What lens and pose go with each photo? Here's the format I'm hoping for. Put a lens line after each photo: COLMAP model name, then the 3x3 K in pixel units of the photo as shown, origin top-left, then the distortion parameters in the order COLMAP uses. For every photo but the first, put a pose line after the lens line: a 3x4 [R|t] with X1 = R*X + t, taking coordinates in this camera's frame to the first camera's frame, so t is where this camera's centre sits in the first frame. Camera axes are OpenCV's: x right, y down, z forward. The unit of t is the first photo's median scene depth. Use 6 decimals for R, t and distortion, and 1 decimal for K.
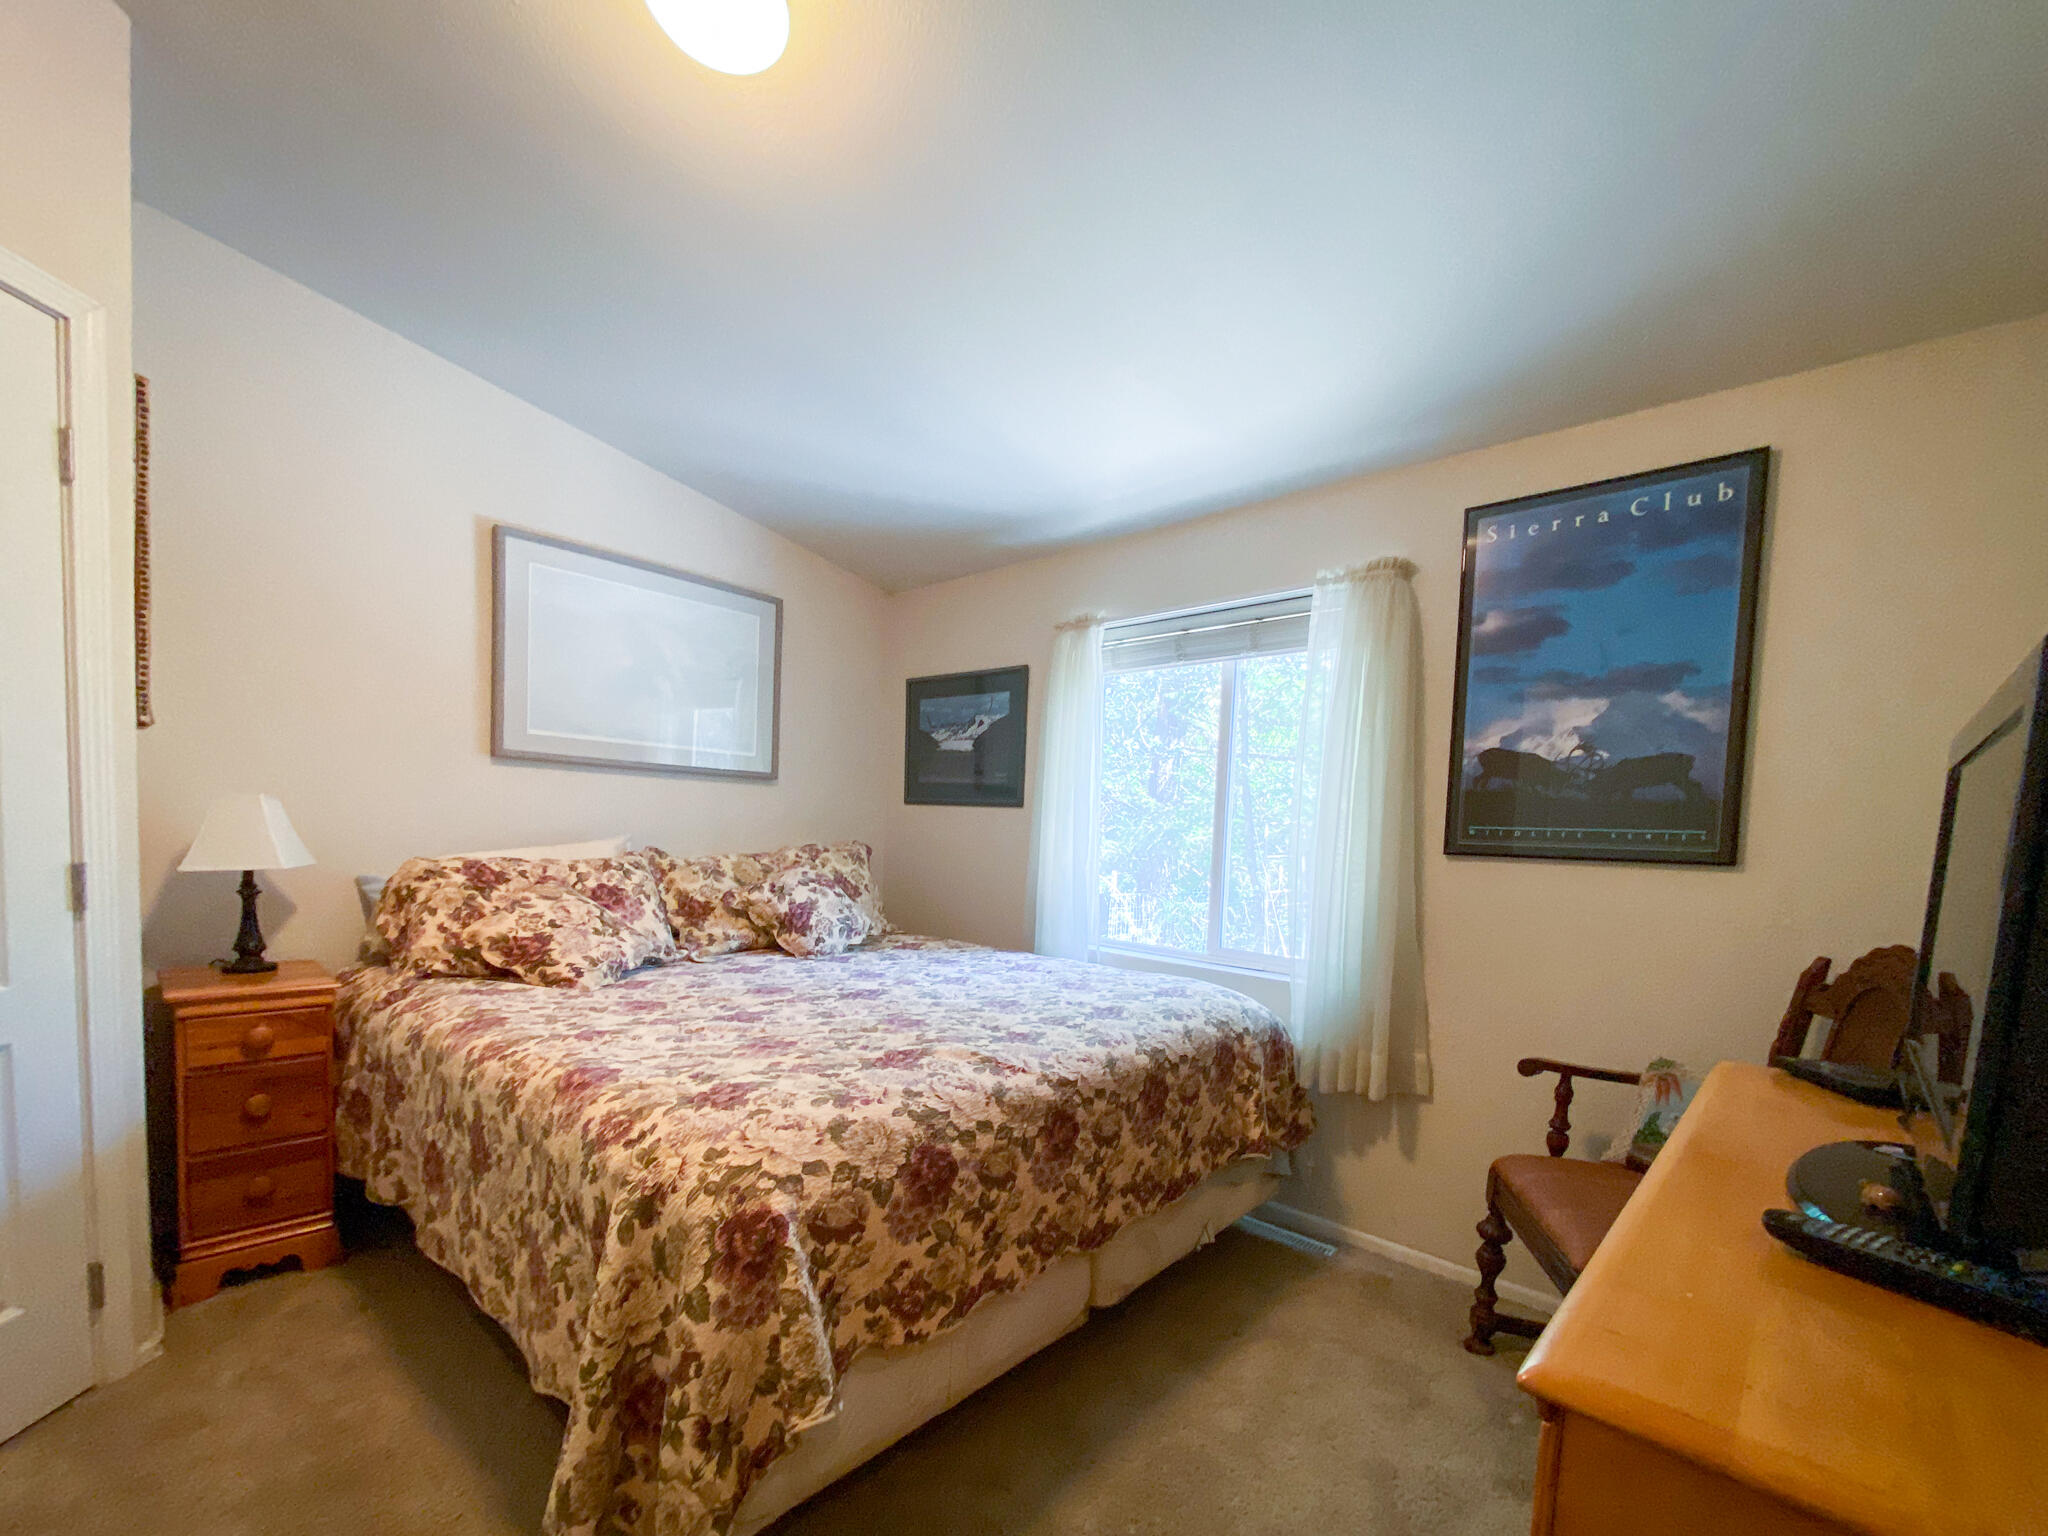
lens RADIAL K [[895.9, 0, 1018.7], [0, 895.9, 877.1], [0, 0, 1]] dist [0.000040, -0.000017]
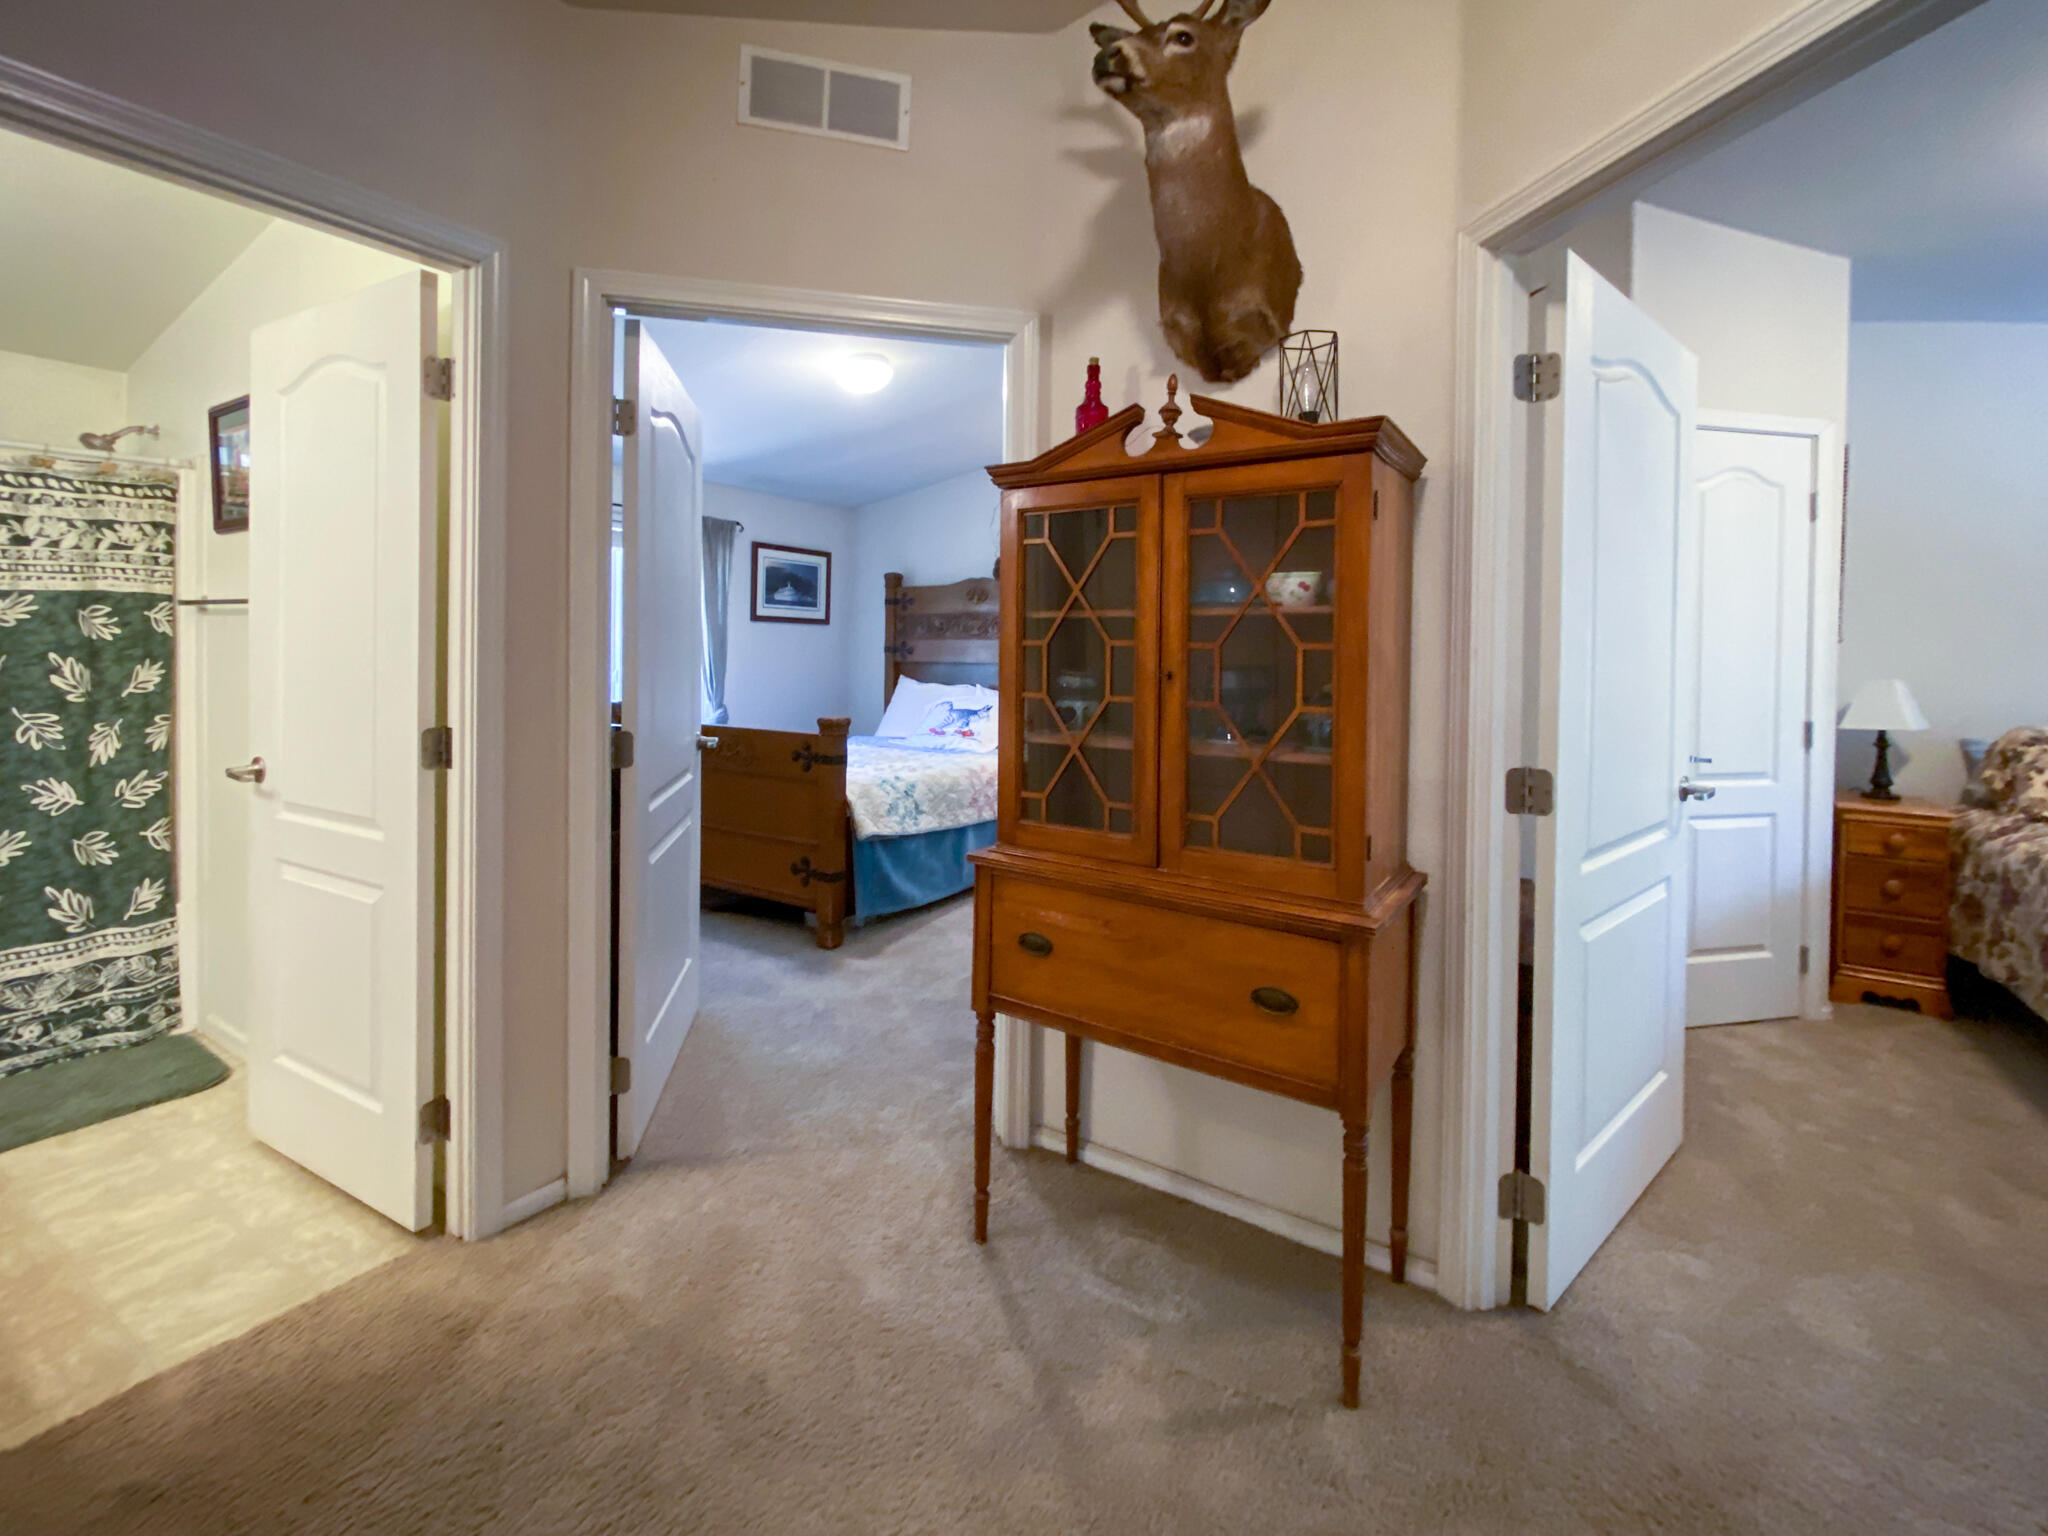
lens RADIAL K [[906.8, 0, 1028.4], [0, 906.8, 656.4], [0, 0, 1]] dist [-0.000216, -0.000288]
pose [[0.194873, -0.022531, -0.980570, 0.346661], [-0.063335, 0.997361, -0.035504, 0.014153], [0.978782, 0.069023, 0.192931, -0.698375]]
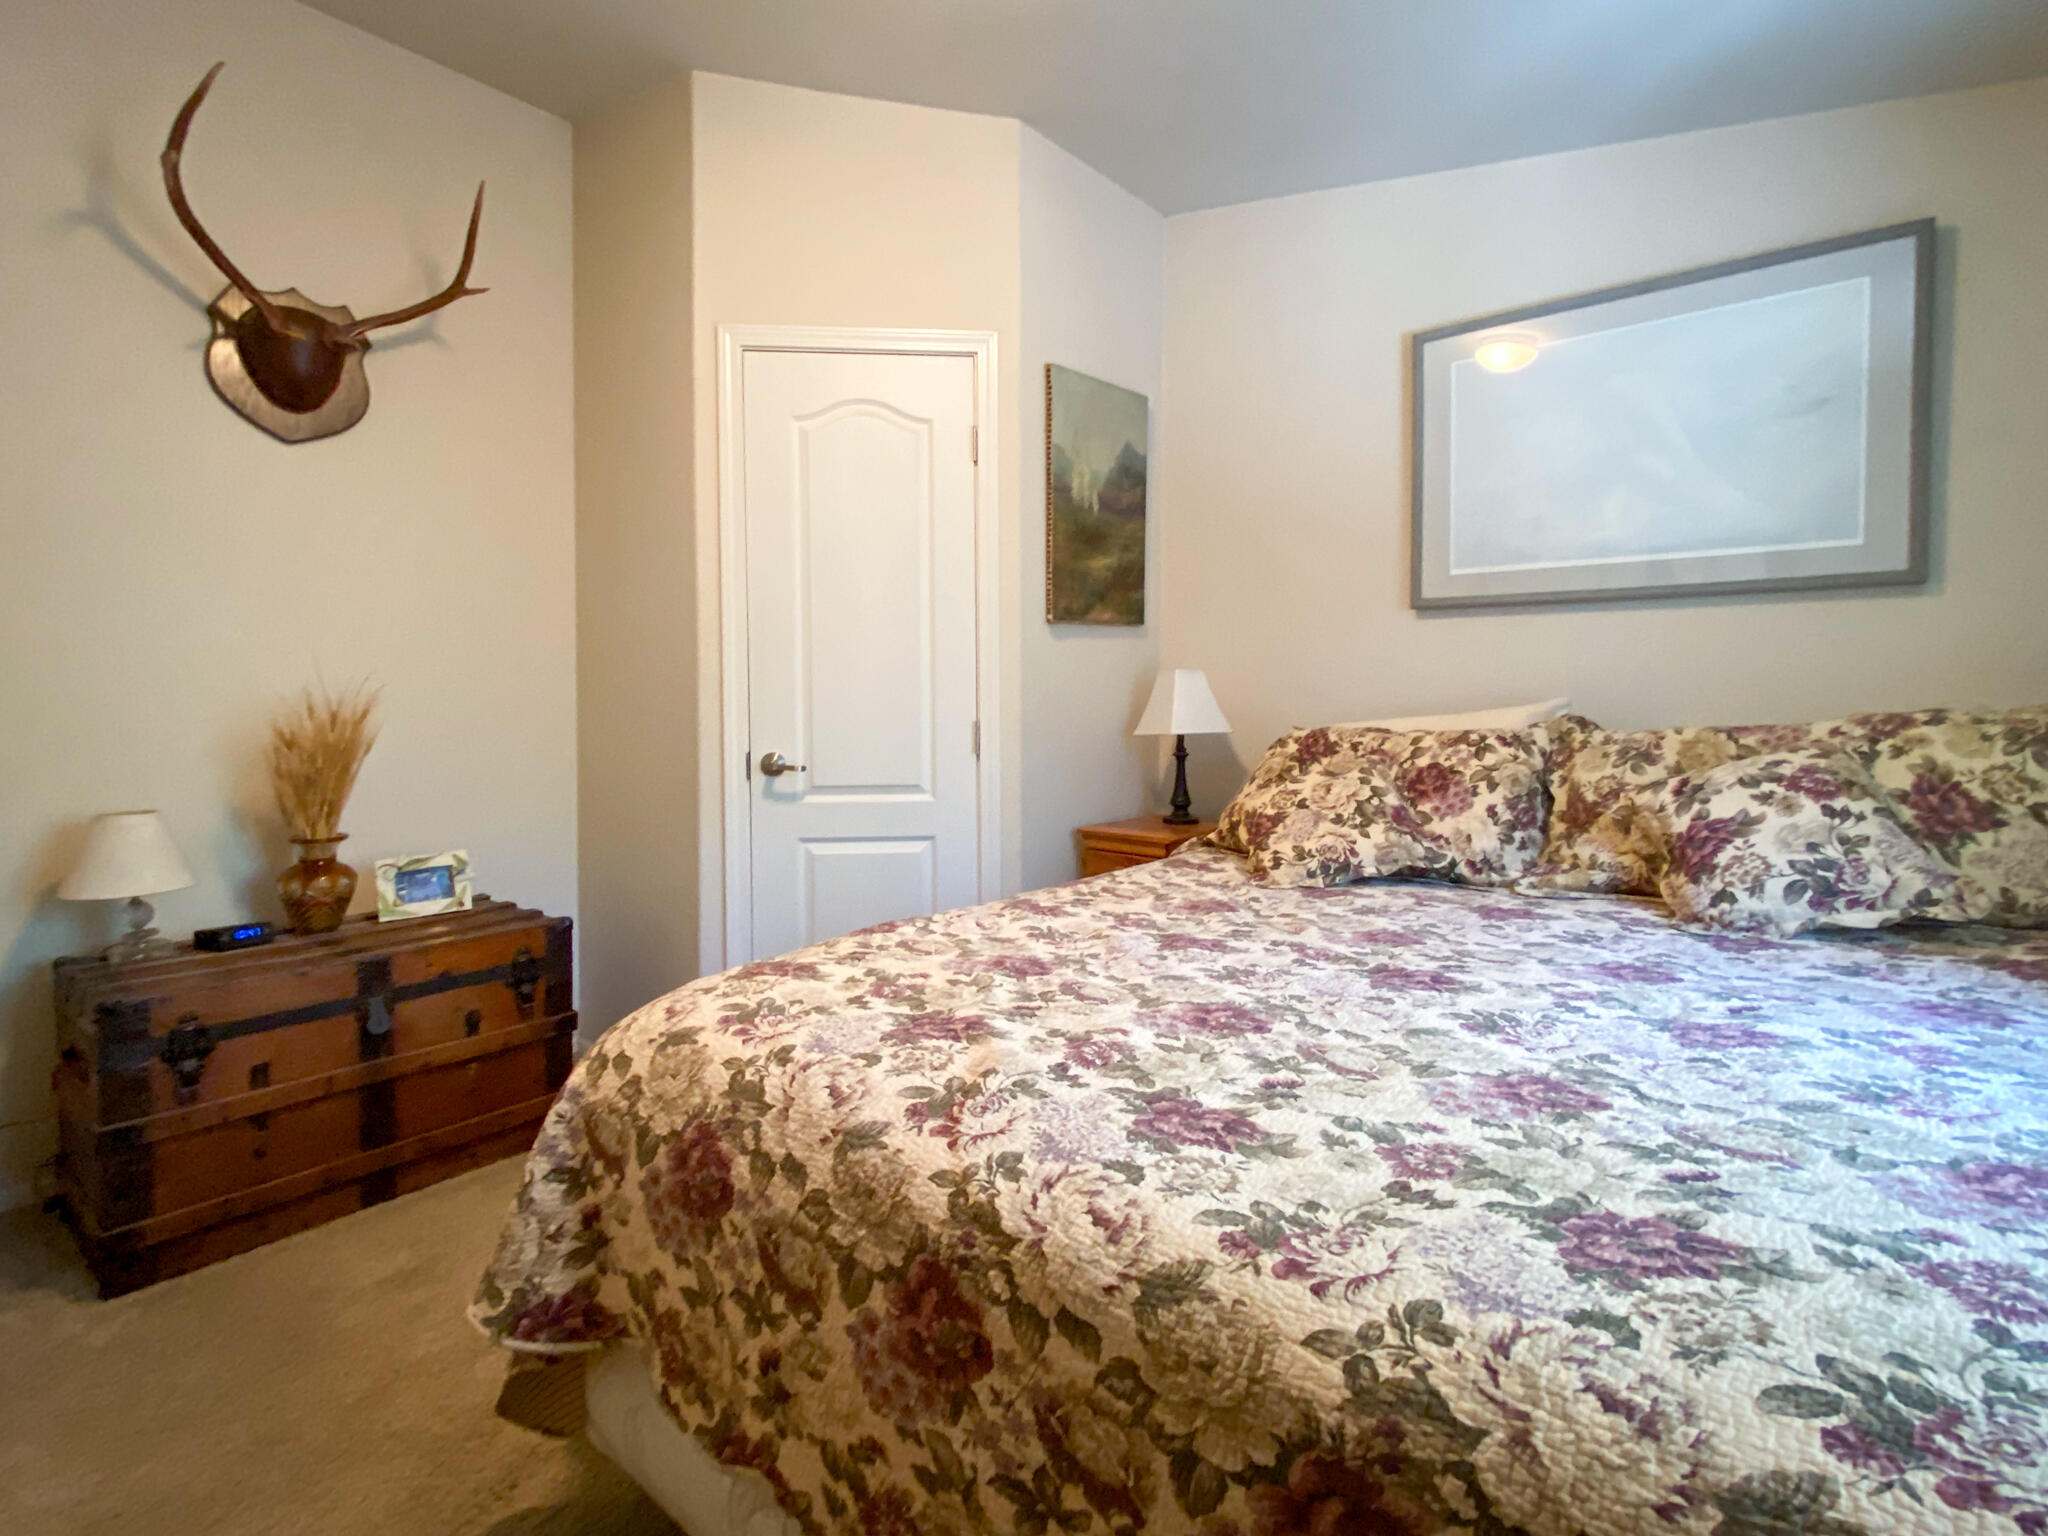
lens RADIAL K [[971.2, 0, 1023.1], [0, 971.2, 720.9], [0, 0, 1]] dist [0.001442, 0.000196]
pose [[0.025881, -0.012522, -0.999587, 0.378625], [-0.054754, 0.998403, -0.013925, 0.003111], [0.998164, 0.055092, 0.025154, 0.747533]]
